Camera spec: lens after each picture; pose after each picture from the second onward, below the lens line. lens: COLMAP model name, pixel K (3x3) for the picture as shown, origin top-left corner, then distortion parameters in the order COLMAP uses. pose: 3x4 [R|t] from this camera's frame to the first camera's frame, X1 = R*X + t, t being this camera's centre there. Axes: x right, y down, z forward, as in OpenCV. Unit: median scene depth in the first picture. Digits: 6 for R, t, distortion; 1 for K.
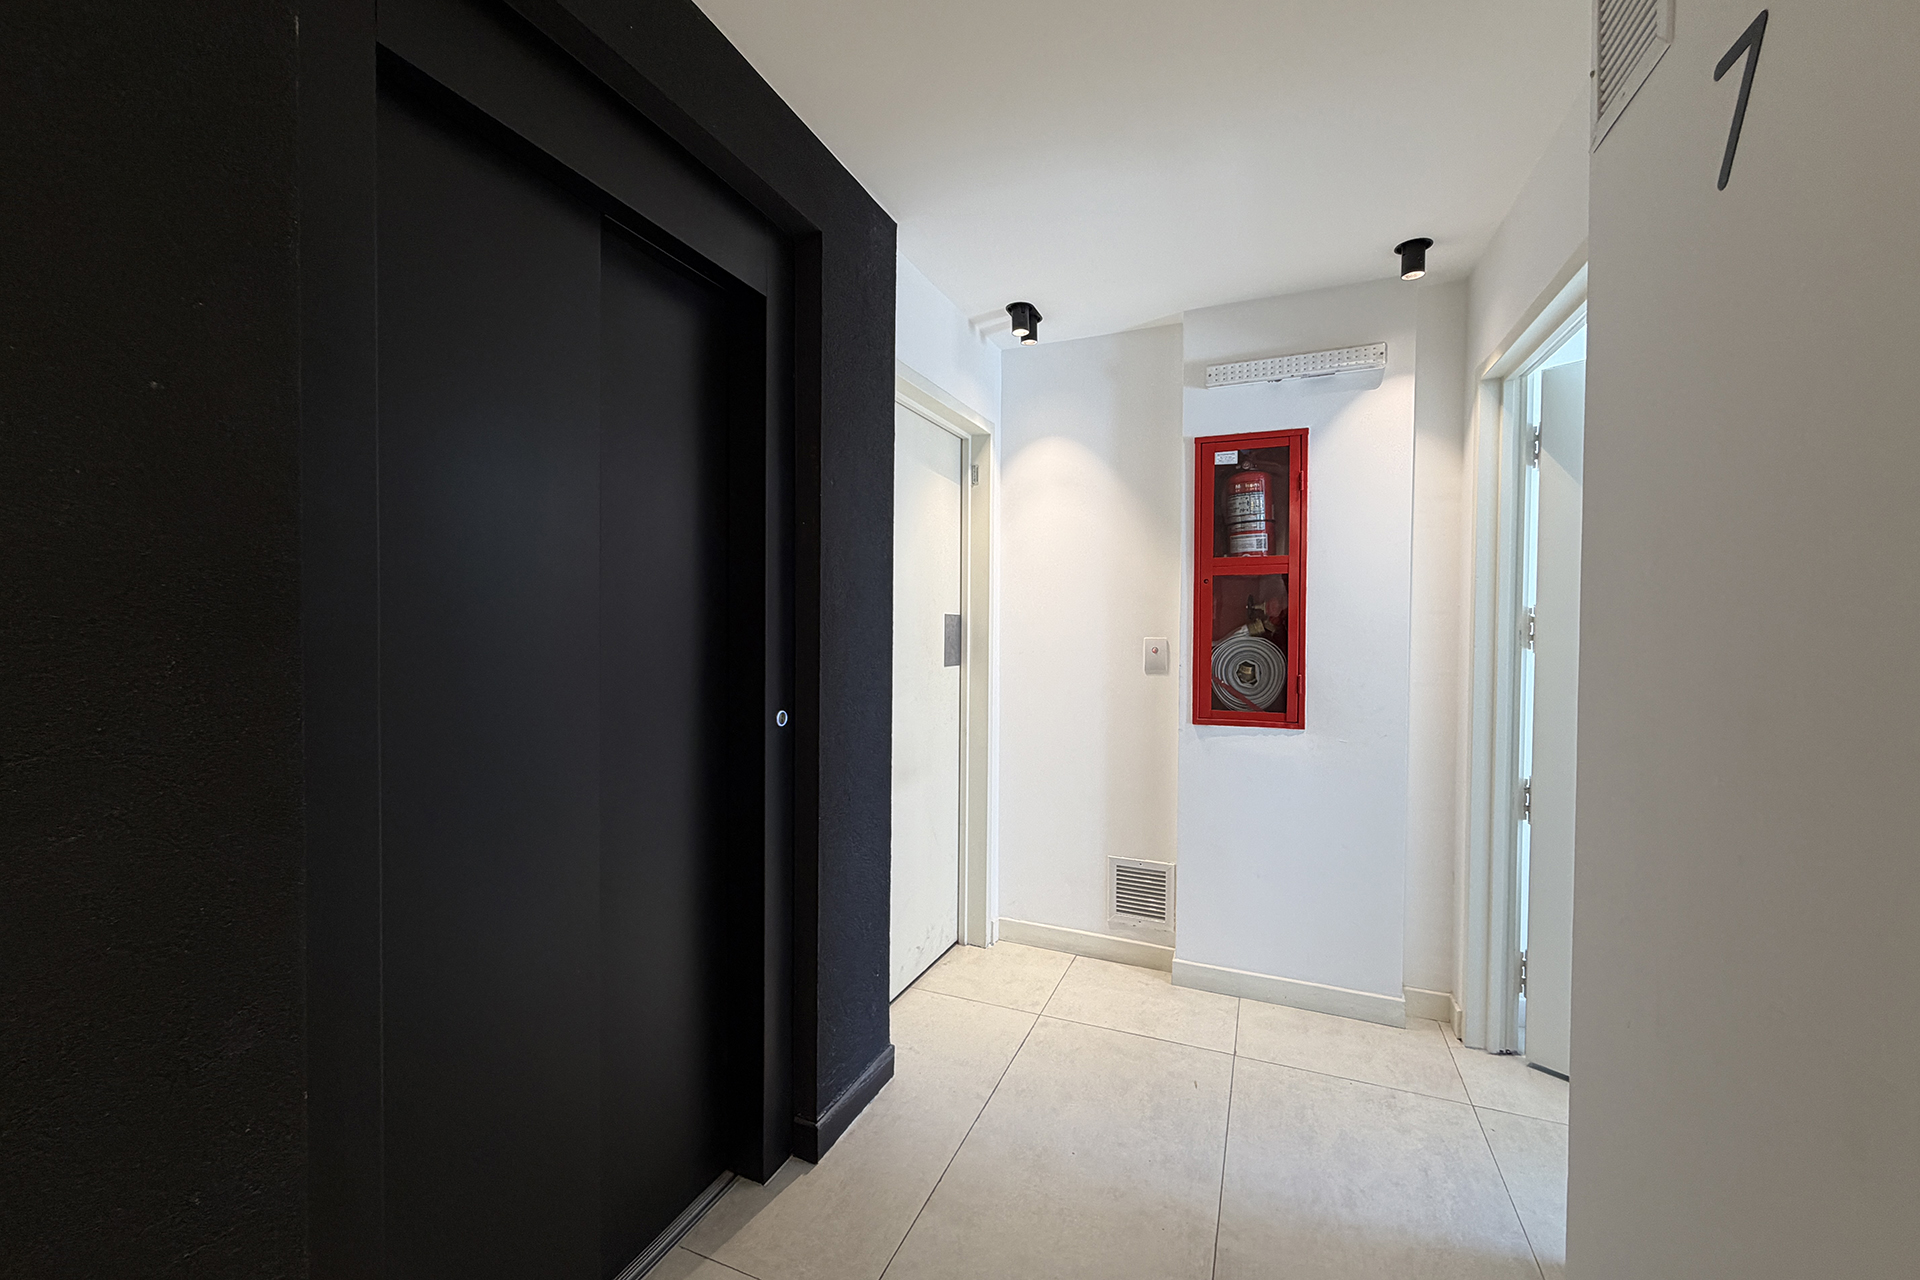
lens RADIAL K [[764.4, 0, 957.2], [0, 764.4, 633.2], [0, 0, 1]] dist [-0.001300, -0.000418]
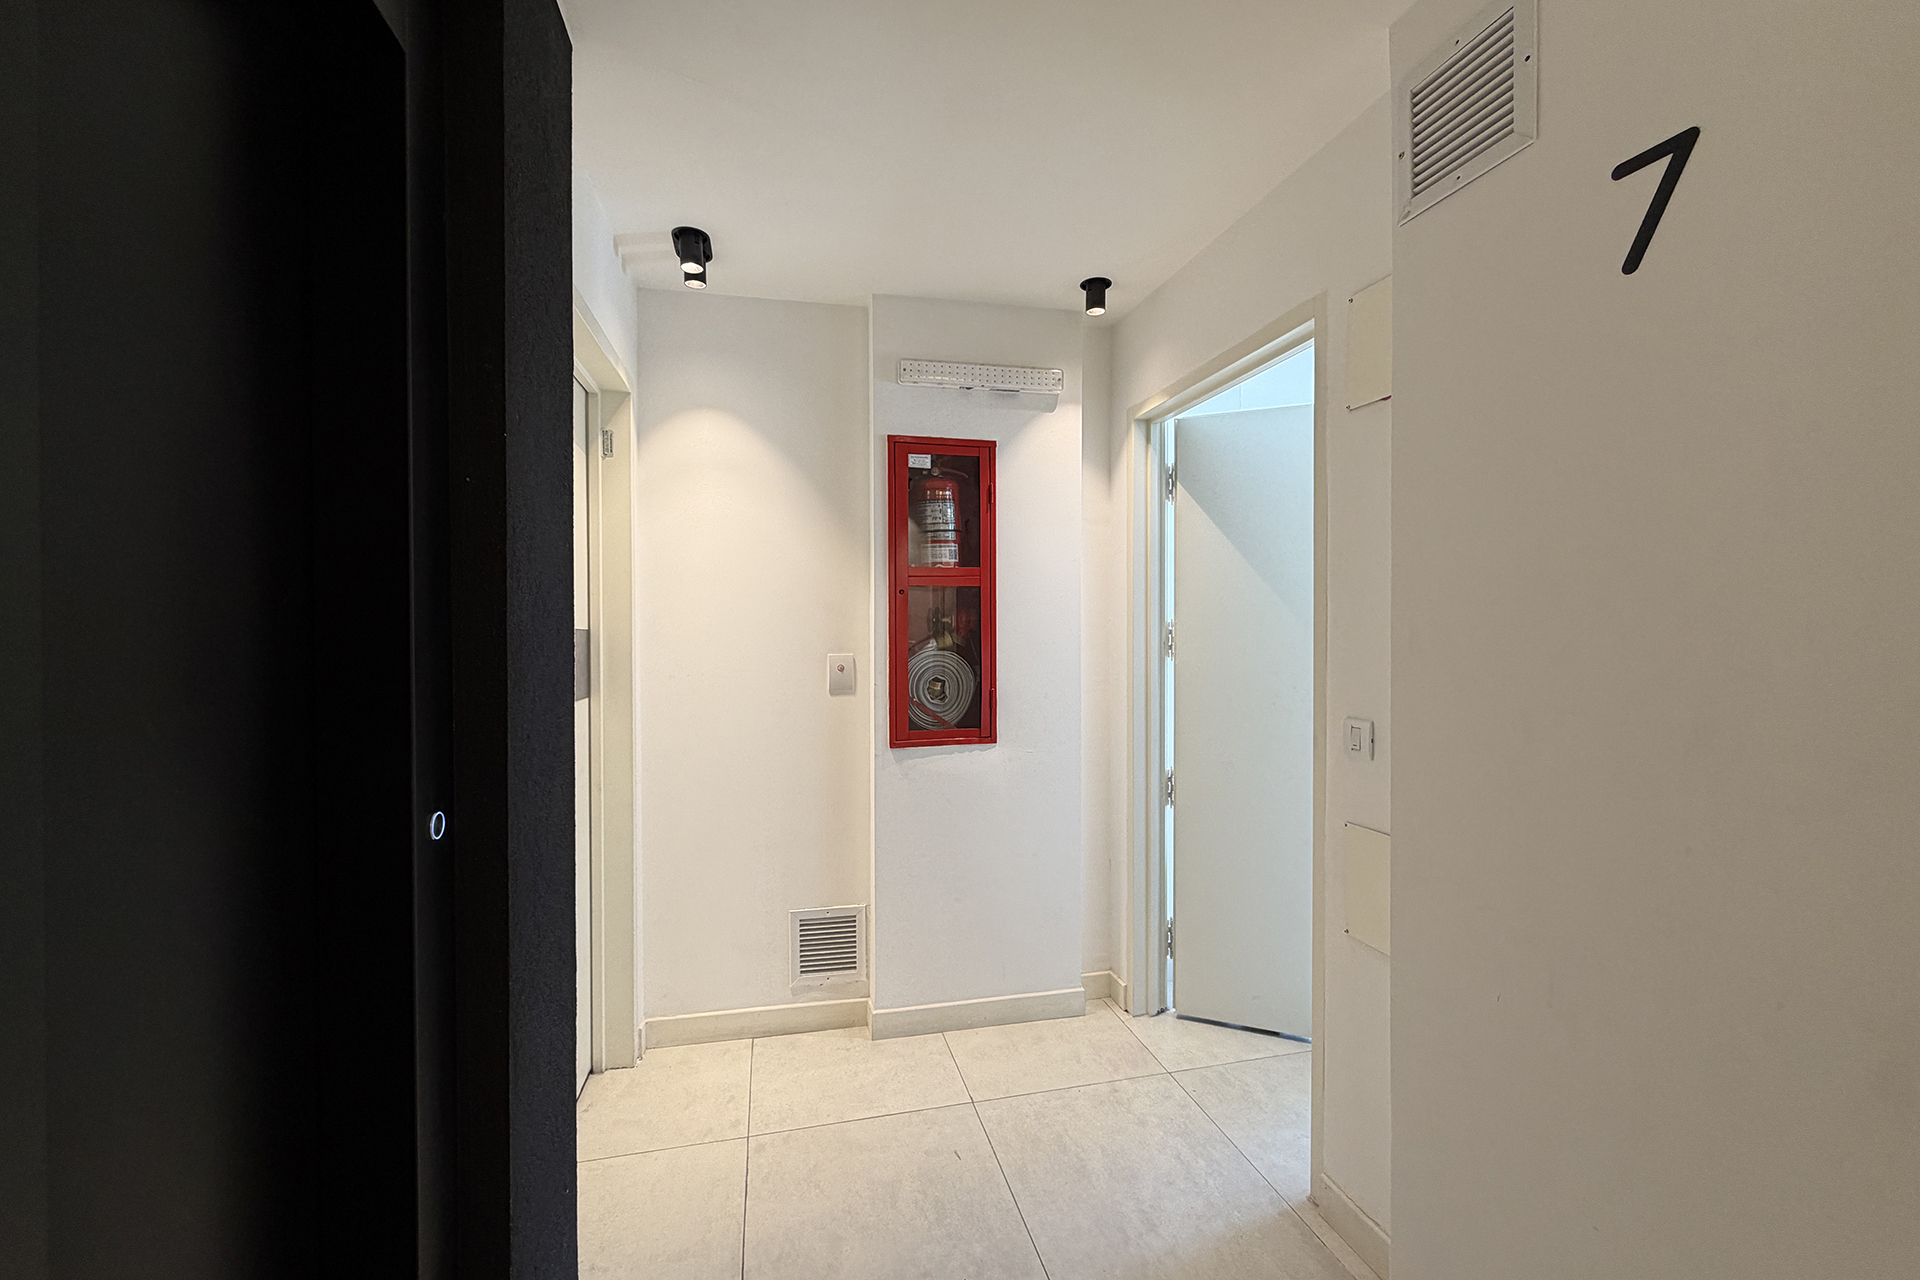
lens RADIAL K [[764.4, 0, 955.8], [0, 764.4, 634.5], [0, 0, 1]] dist [-0.001300, -0.000418]
pose [[0.806548, -0.011150, 0.591064, -0.174031], [0.014997, 0.999886, -0.001602, -0.014675], [-0.590979, 0.010156, 0.806623, 0.224620]]
